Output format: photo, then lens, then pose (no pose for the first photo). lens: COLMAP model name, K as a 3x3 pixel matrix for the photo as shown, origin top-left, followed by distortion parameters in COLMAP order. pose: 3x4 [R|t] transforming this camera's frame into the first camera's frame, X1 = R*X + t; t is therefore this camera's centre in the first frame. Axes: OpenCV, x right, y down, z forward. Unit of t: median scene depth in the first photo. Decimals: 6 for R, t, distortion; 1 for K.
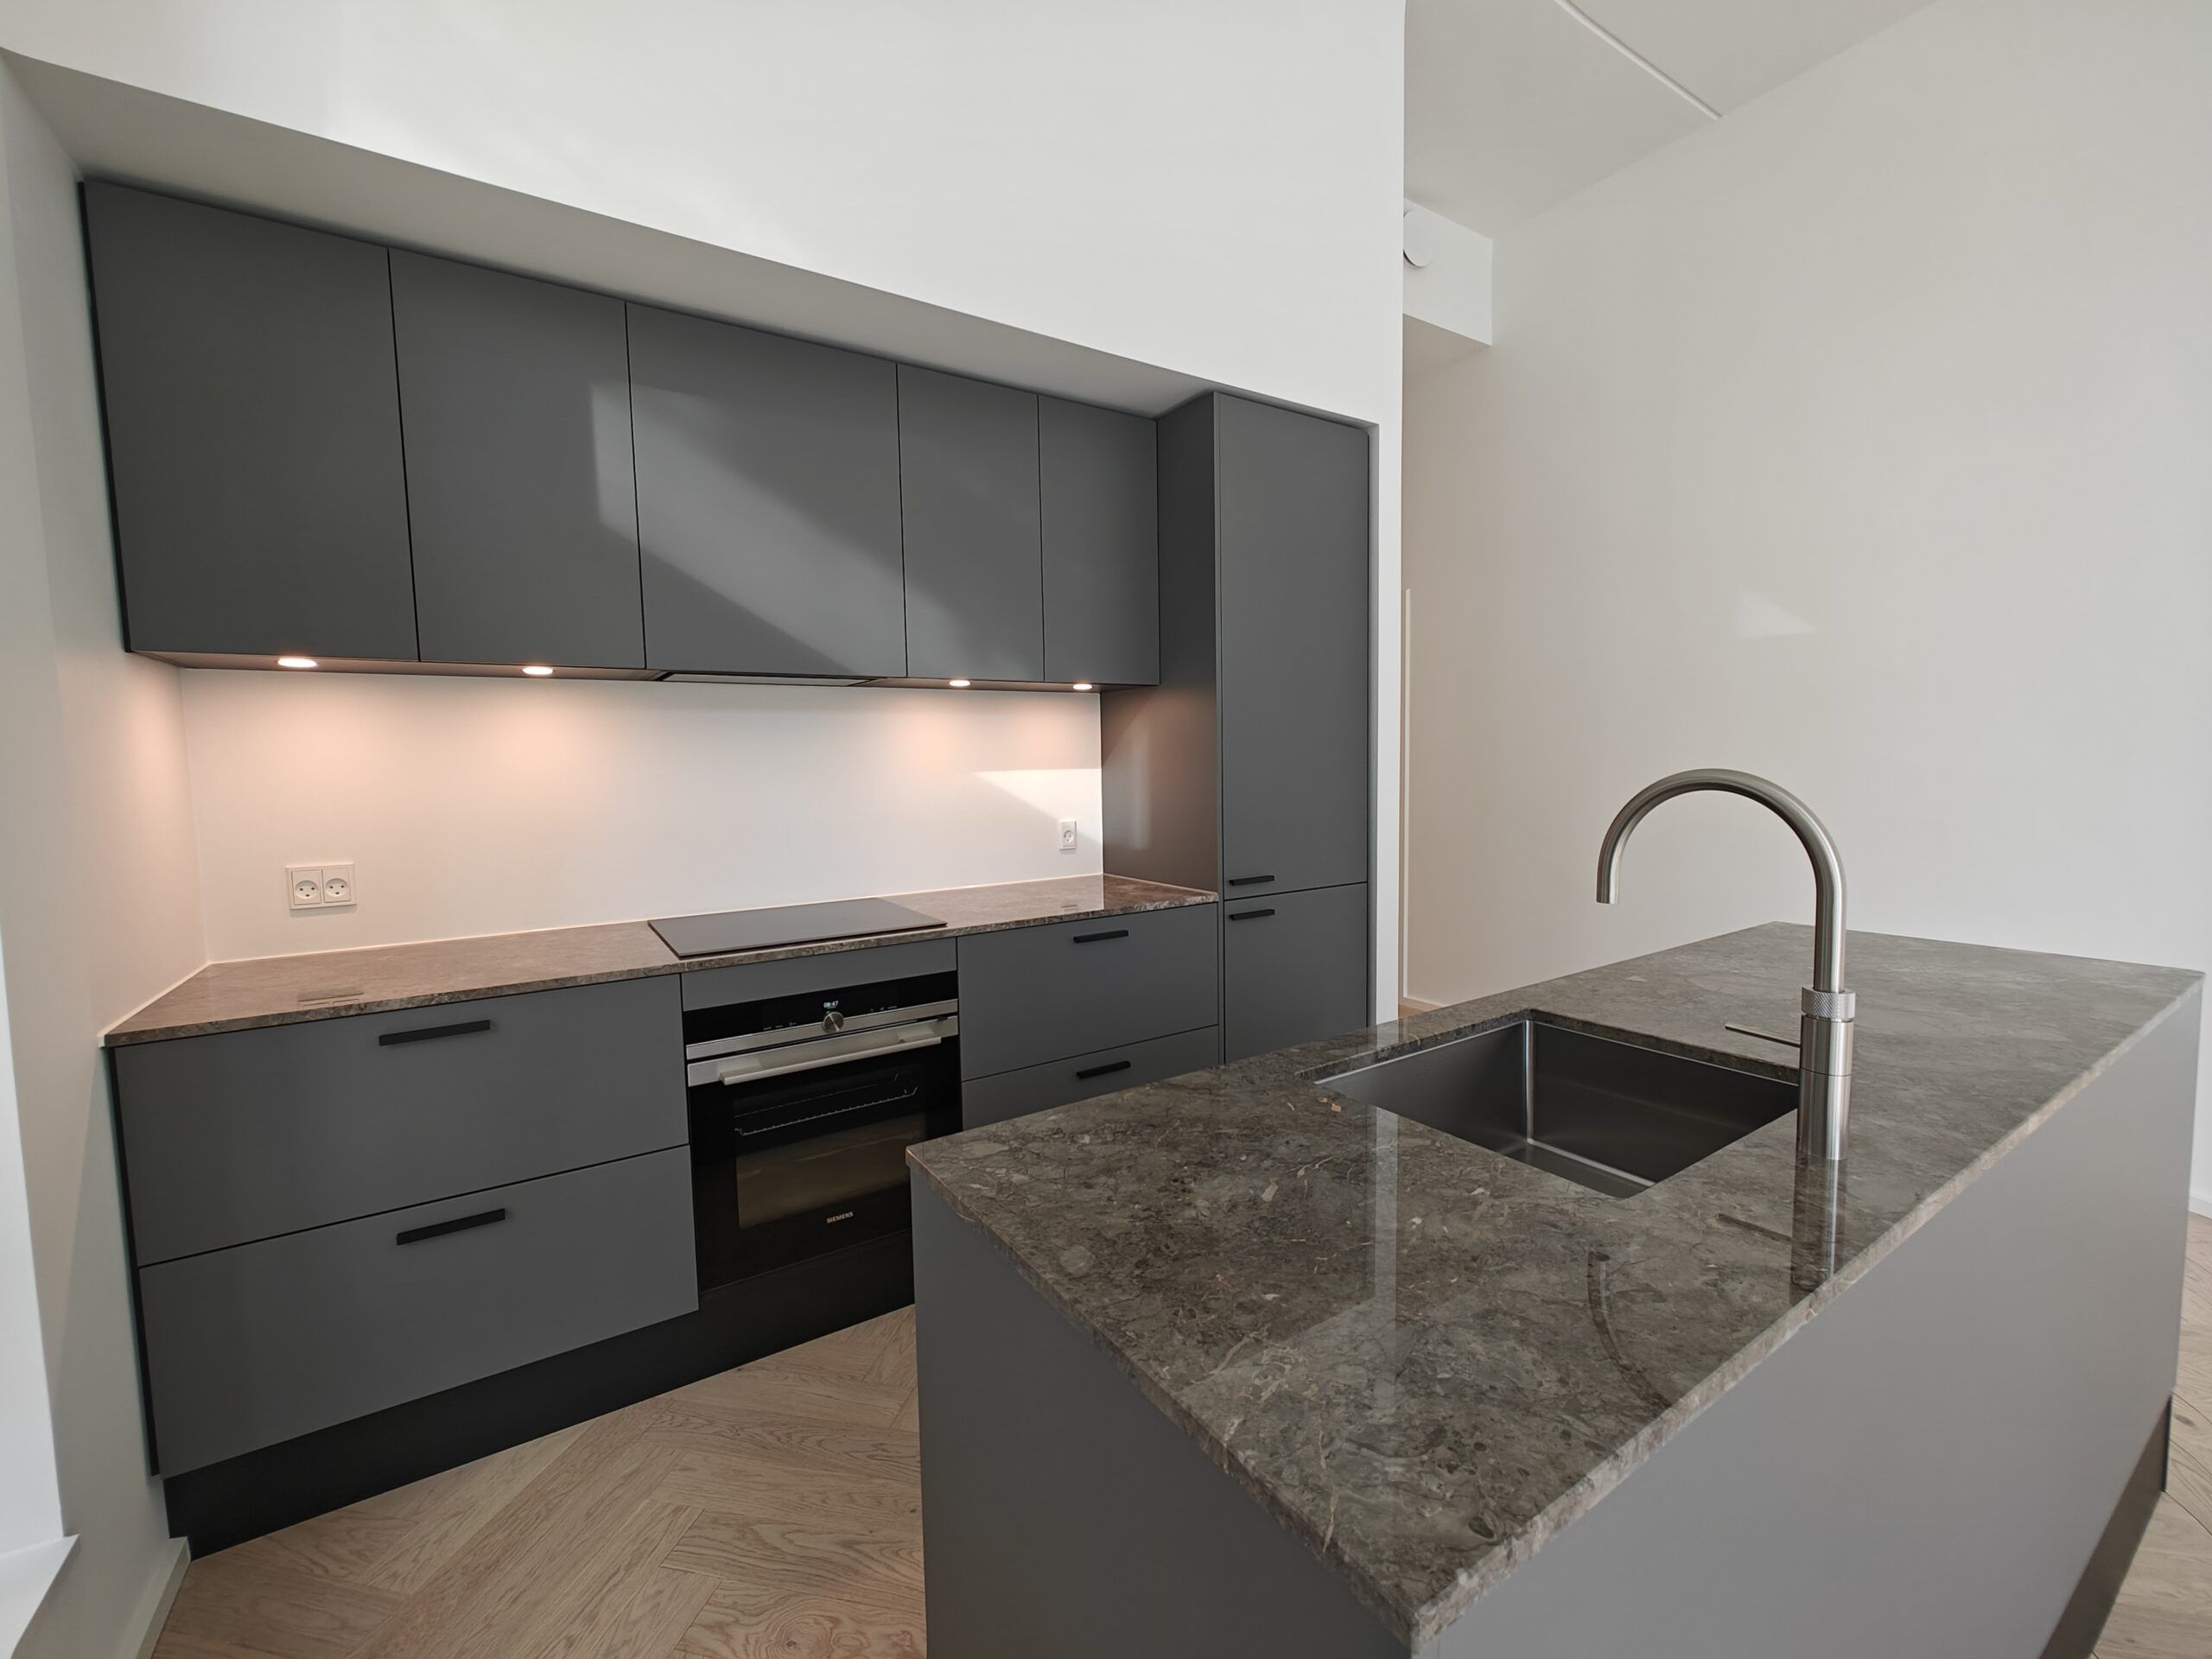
lens RADIAL K [[918.2, 0, 1113.2], [0, 918.2, 829.7], [0, 0, 1]] dist [0.000870, 0.000017]
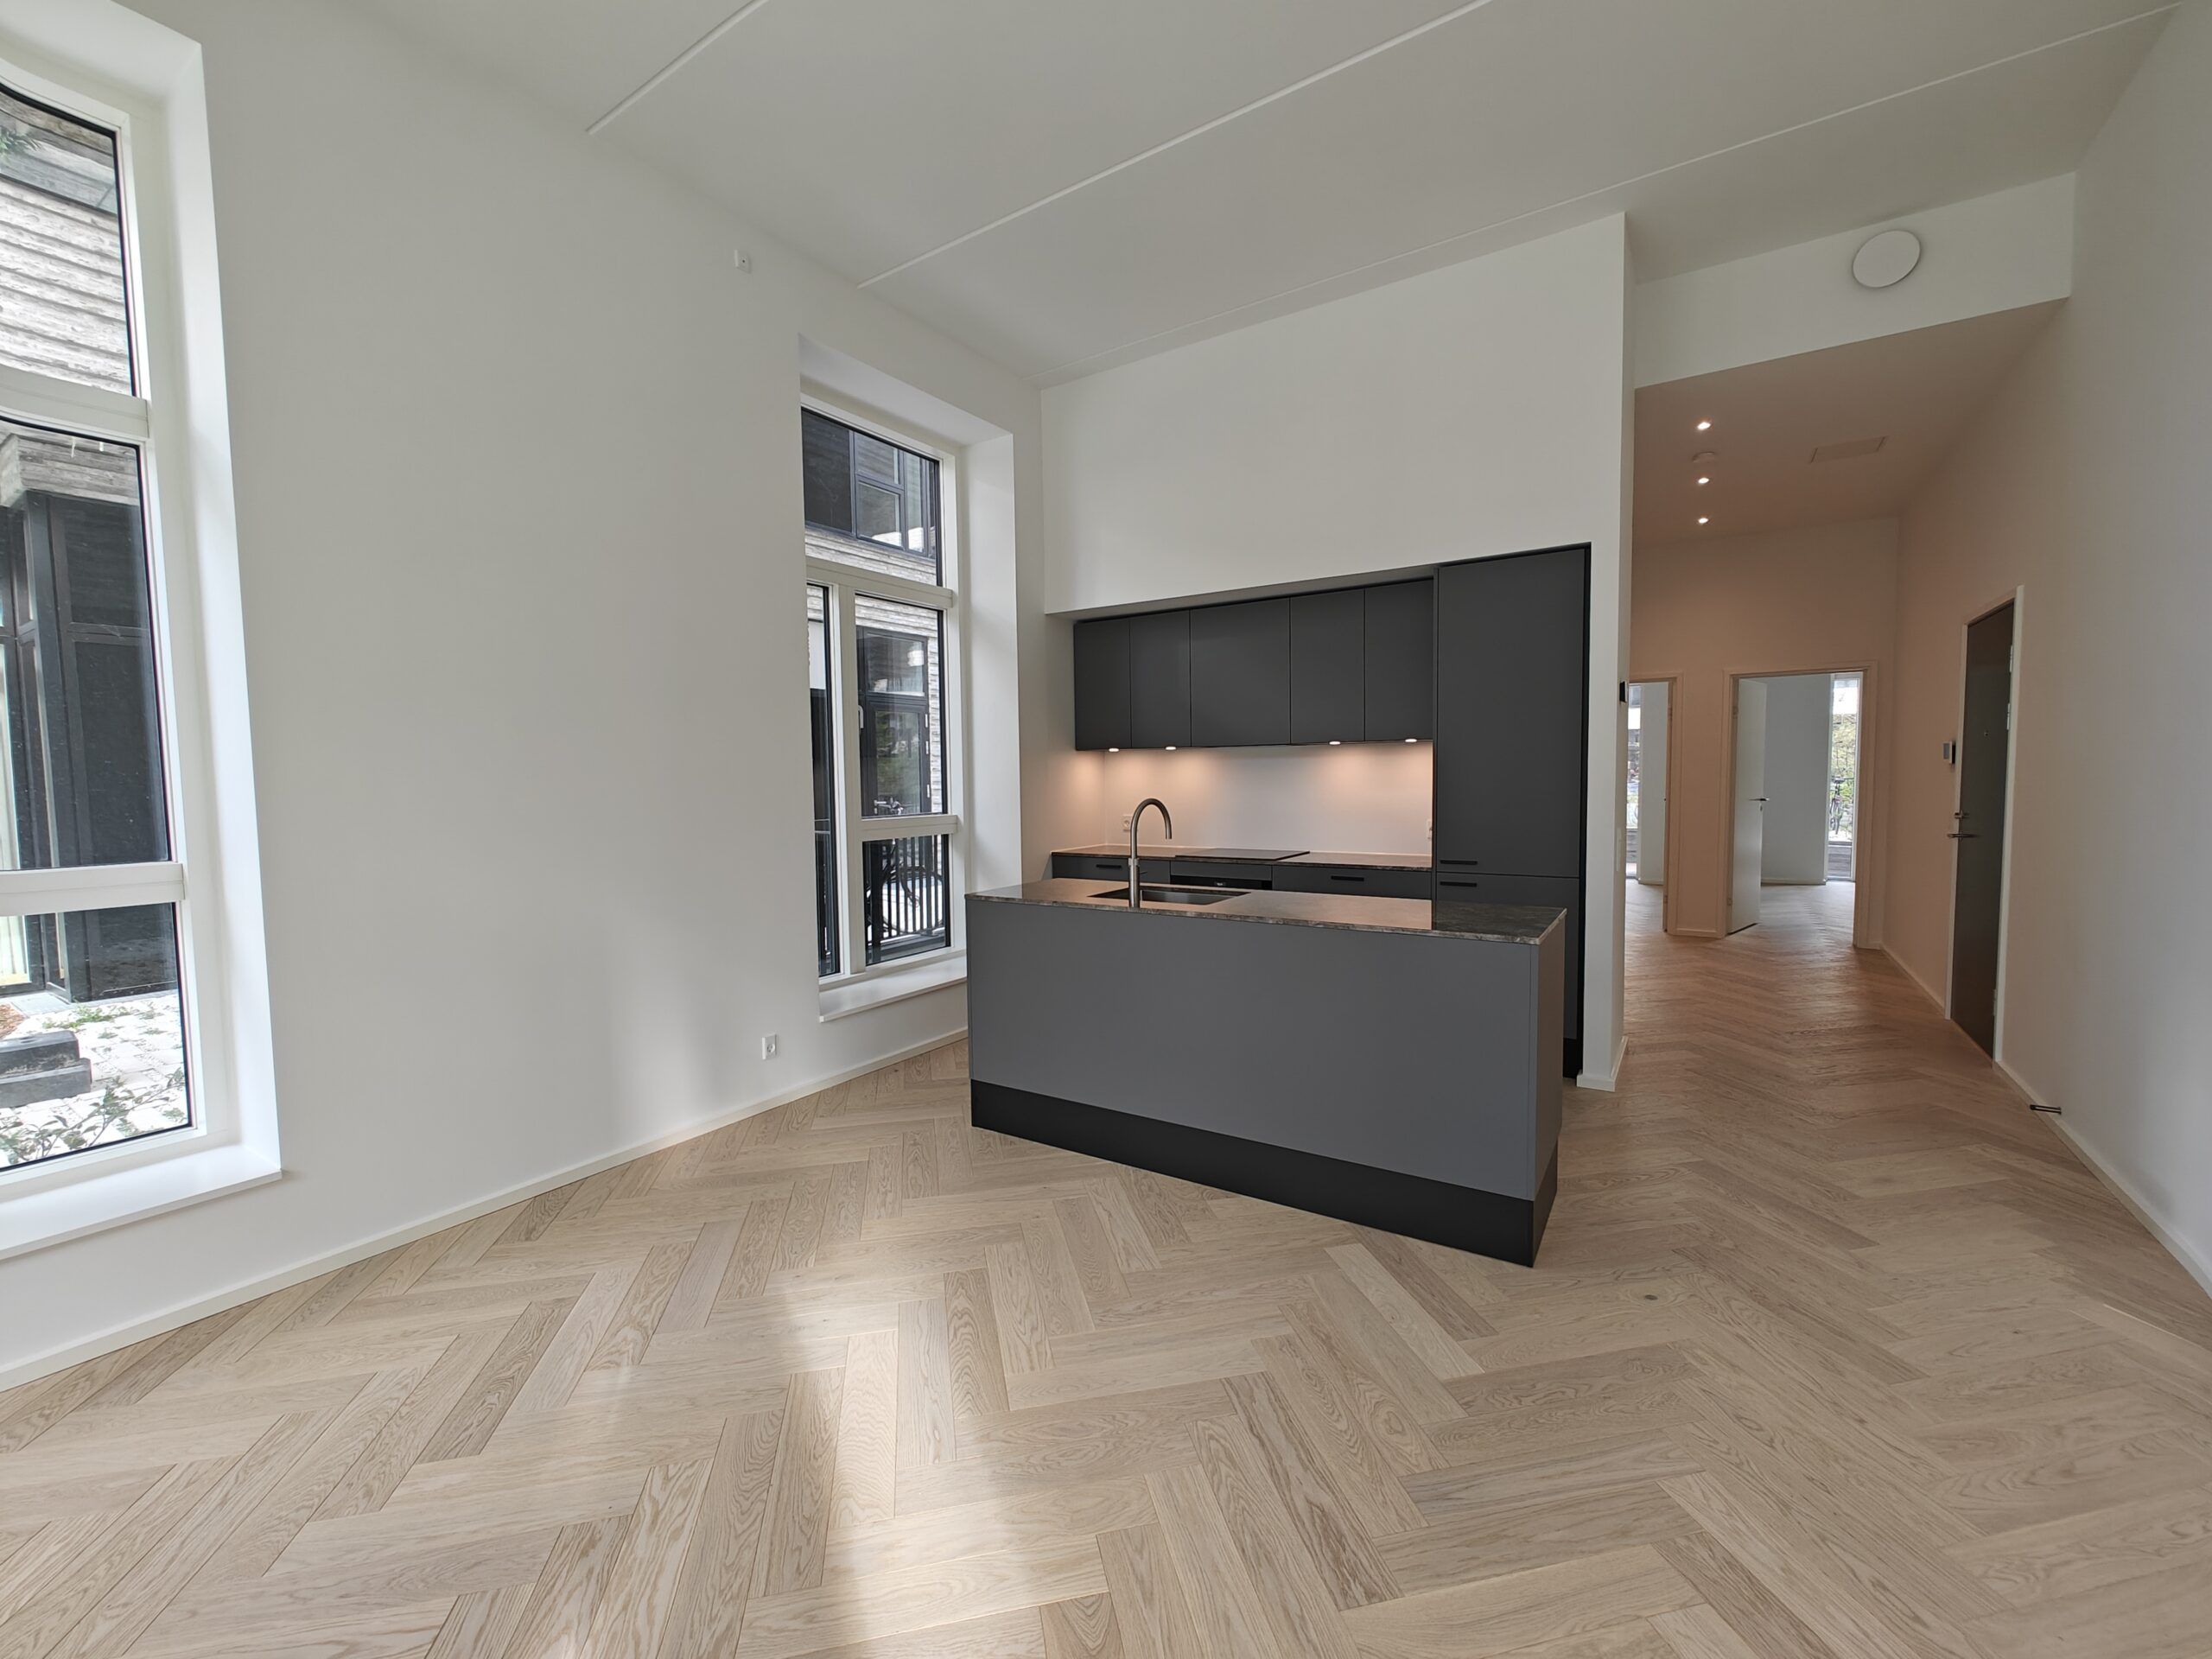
lens RADIAL K [[918.2, 0, 1103.7], [0, 918.2, 829.6], [0, 0, 1]] dist [0.000870, 0.000017]
pose [[0.399485, 0.069468, -0.914104, 1.283023], [-0.065266, 0.996750, 0.047226, -0.034534], [0.914414, 0.040794, 0.402720, -0.192023]]
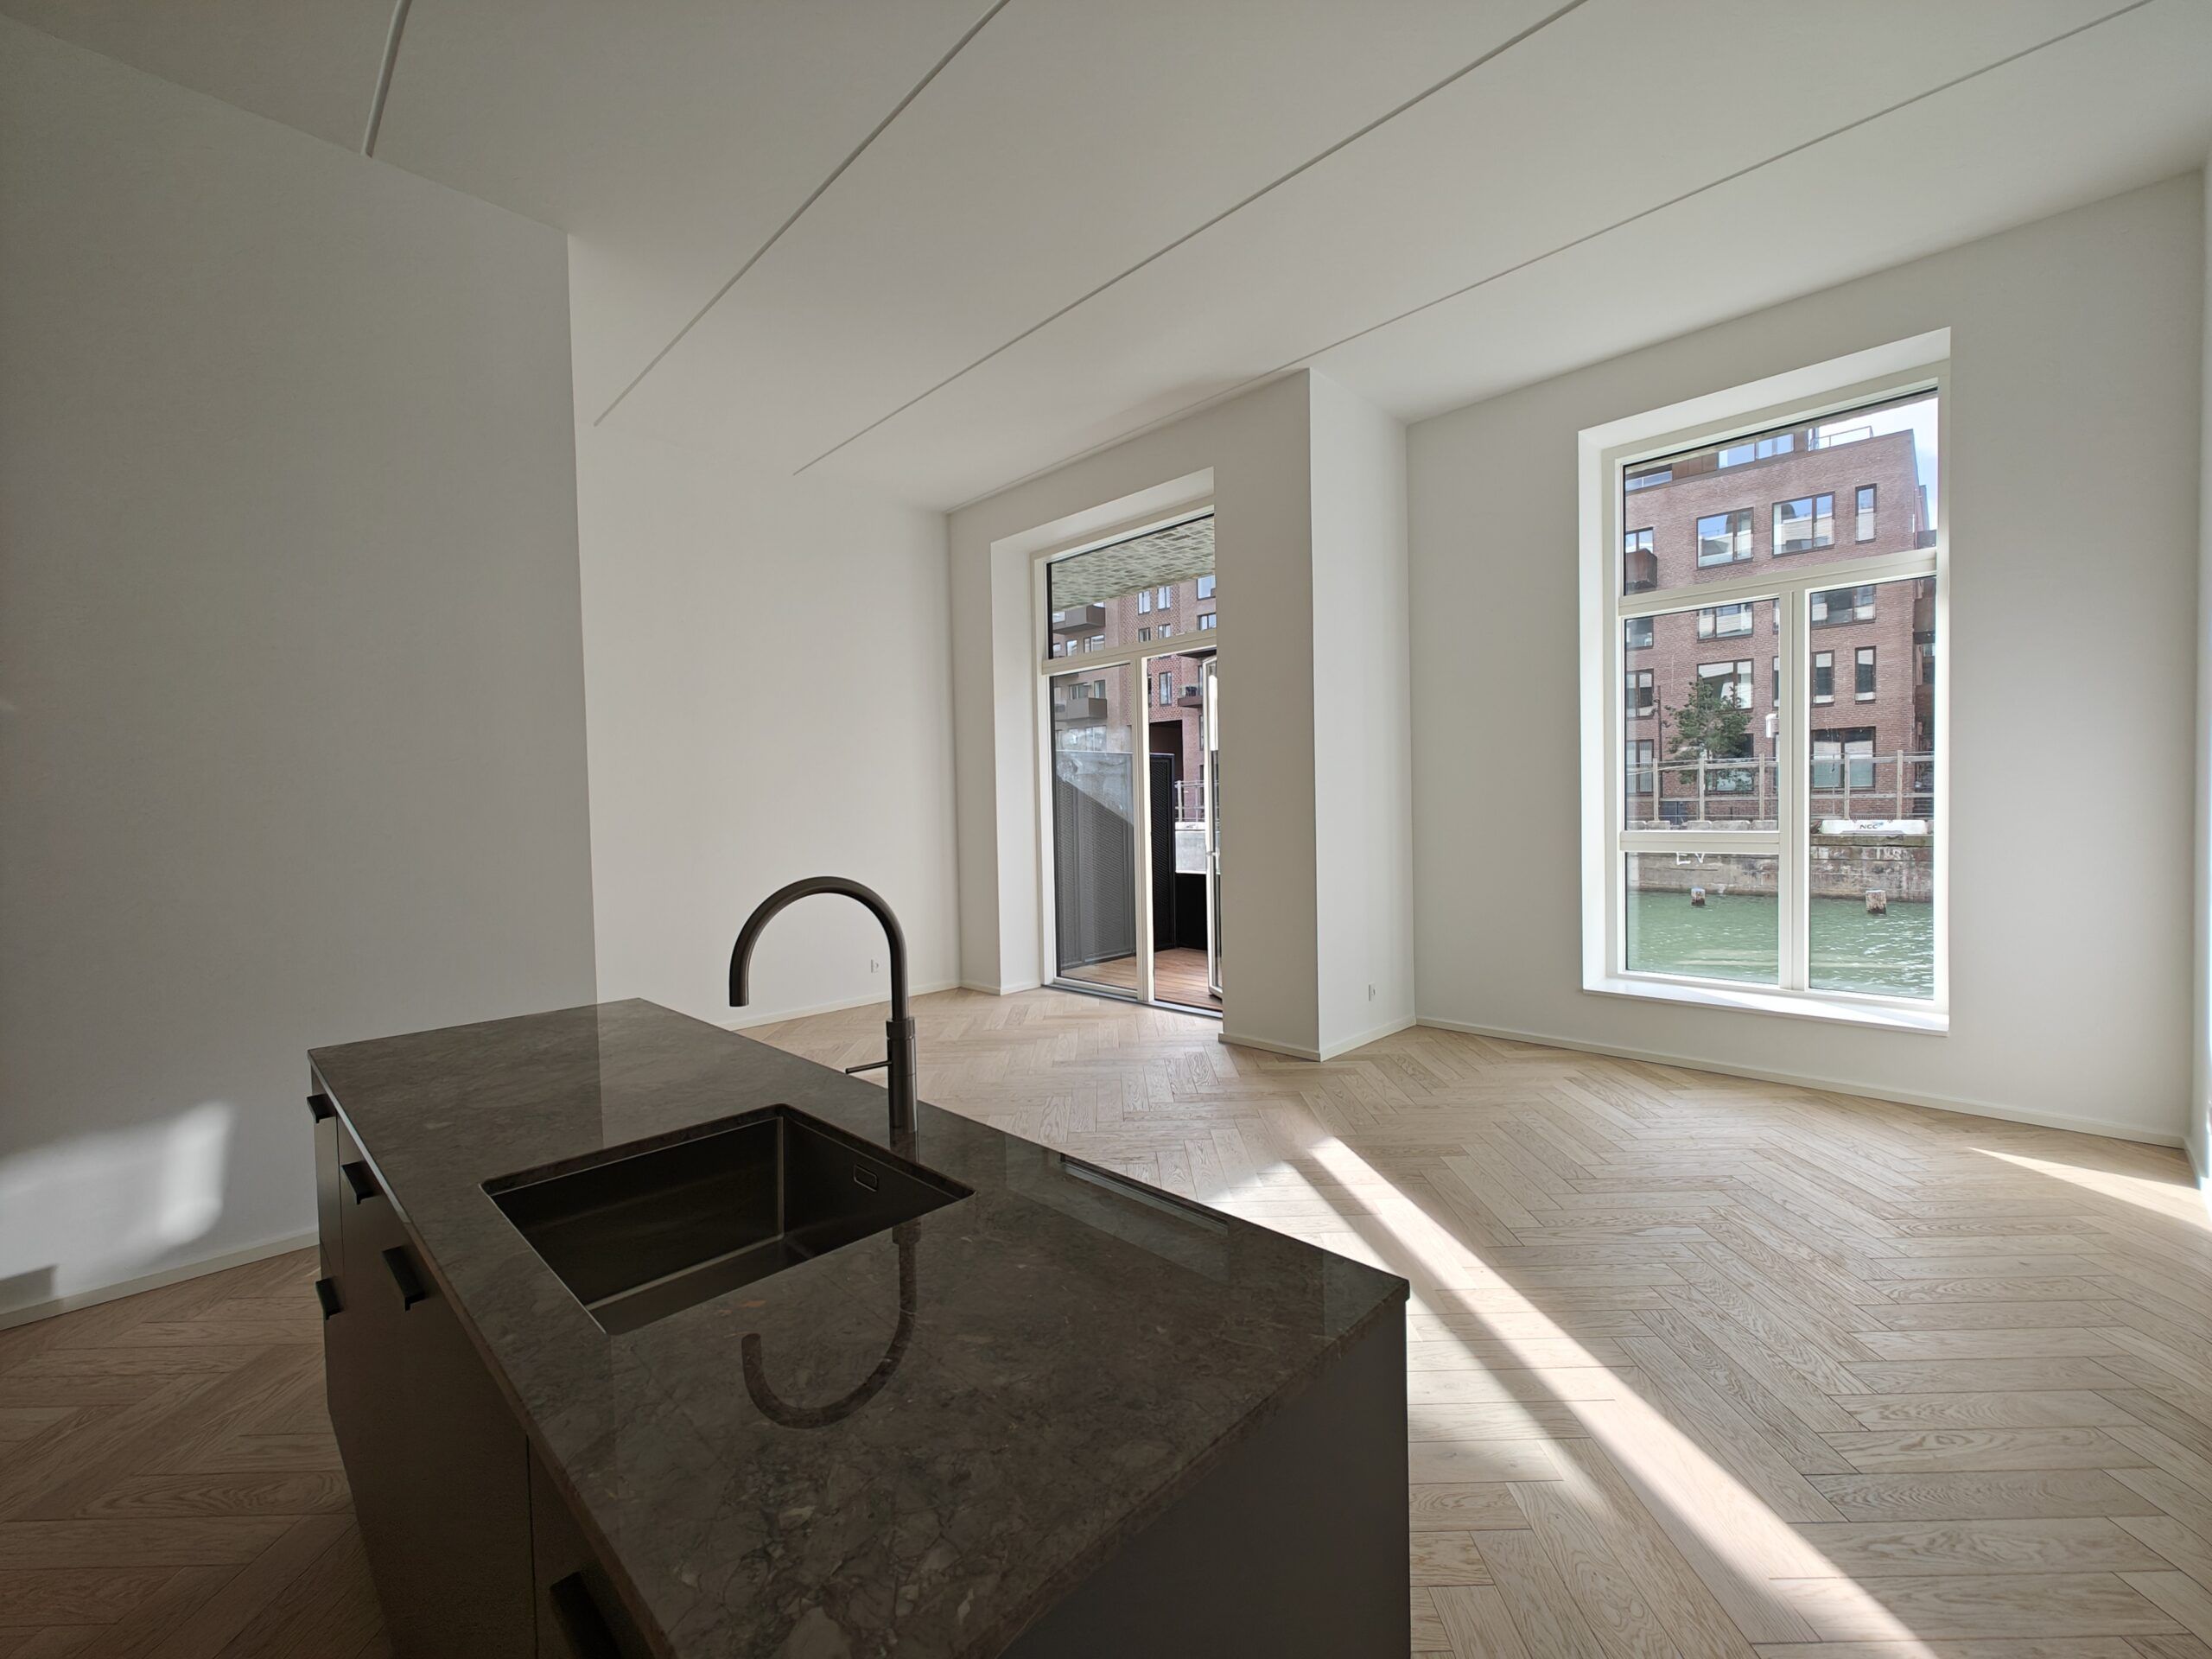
lens RADIAL K [[918.2, 0, 1114.9], [0, 918.2, 827.6], [0, 0, 1]] dist [0.000870, 0.000017]
pose [[-0.209861, -0.001211, 0.977731, -0.771905], [0.104267, 0.994269, 0.023612, -0.134754], [-0.972156, 0.106901, -0.208532, 0.977962]]
